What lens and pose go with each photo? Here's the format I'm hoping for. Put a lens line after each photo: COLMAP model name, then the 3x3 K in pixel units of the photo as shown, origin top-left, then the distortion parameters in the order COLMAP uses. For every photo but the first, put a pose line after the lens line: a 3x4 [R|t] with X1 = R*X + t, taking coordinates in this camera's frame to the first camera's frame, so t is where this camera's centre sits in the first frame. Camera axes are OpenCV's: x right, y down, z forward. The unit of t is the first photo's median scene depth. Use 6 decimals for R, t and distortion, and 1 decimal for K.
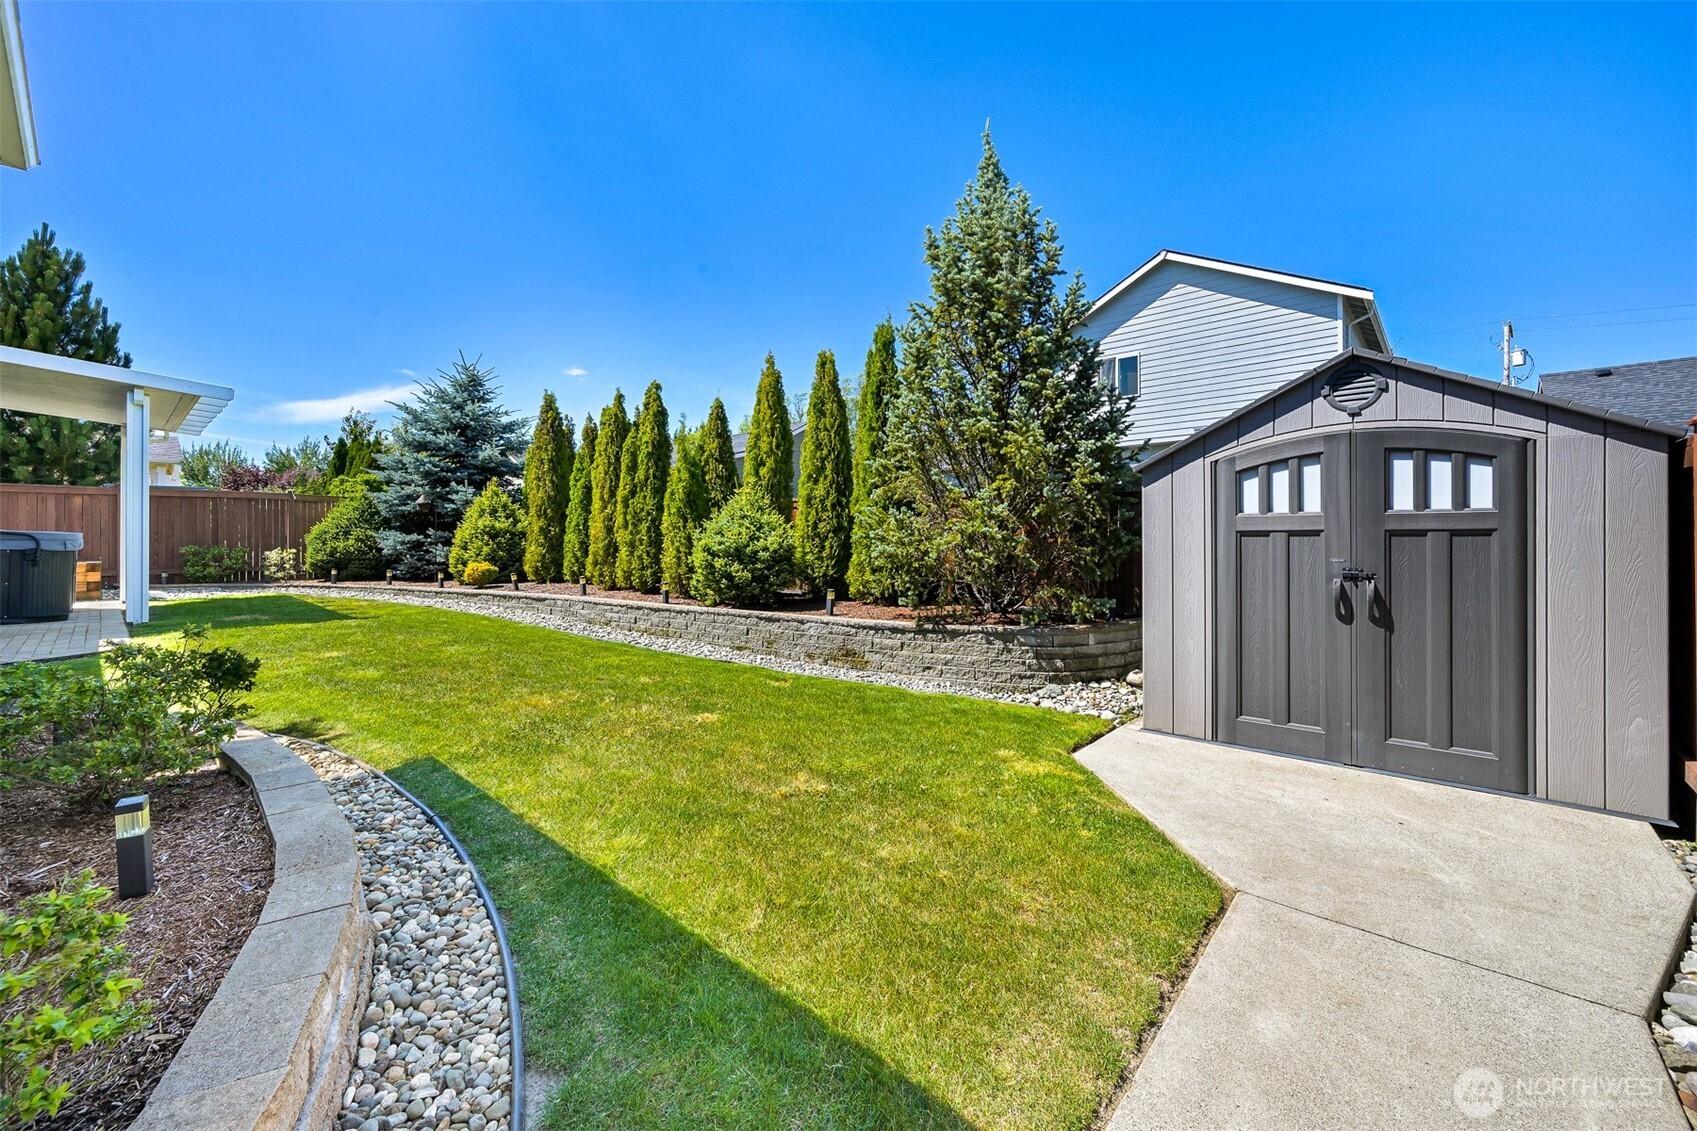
lens RADIAL K [[670.2, 0, 846.6], [0, 670.2, 531.9], [0, 0, 1]] dist [-0.000112, -0.000160]
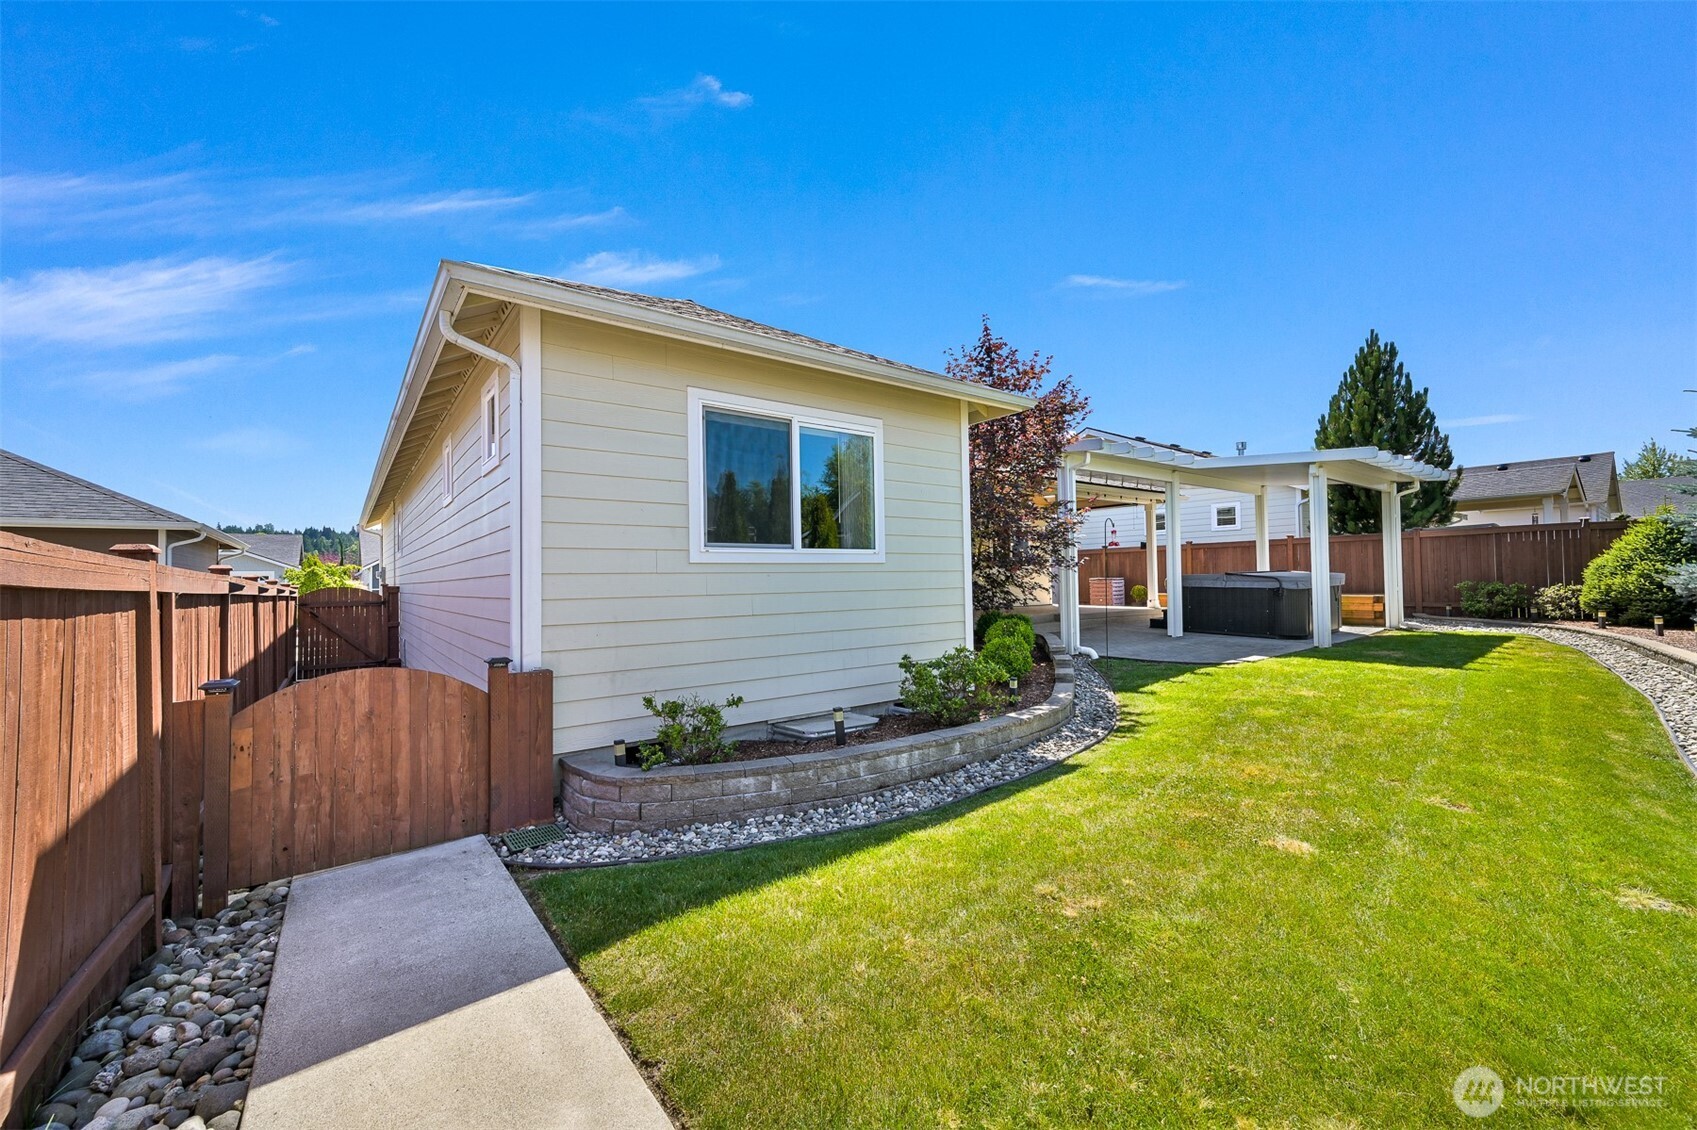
lens RADIAL K [[670.3, 0, 848.5], [0, 670.3, 565.0], [0, 0, 1]] dist [-0.001676, -0.000118]
pose [[-0.182077, -0.011474, -0.983217, 0.358358], [0.032036, 0.999332, -0.017595, -0.027163], [0.982762, -0.034702, -0.181588, 0.362030]]
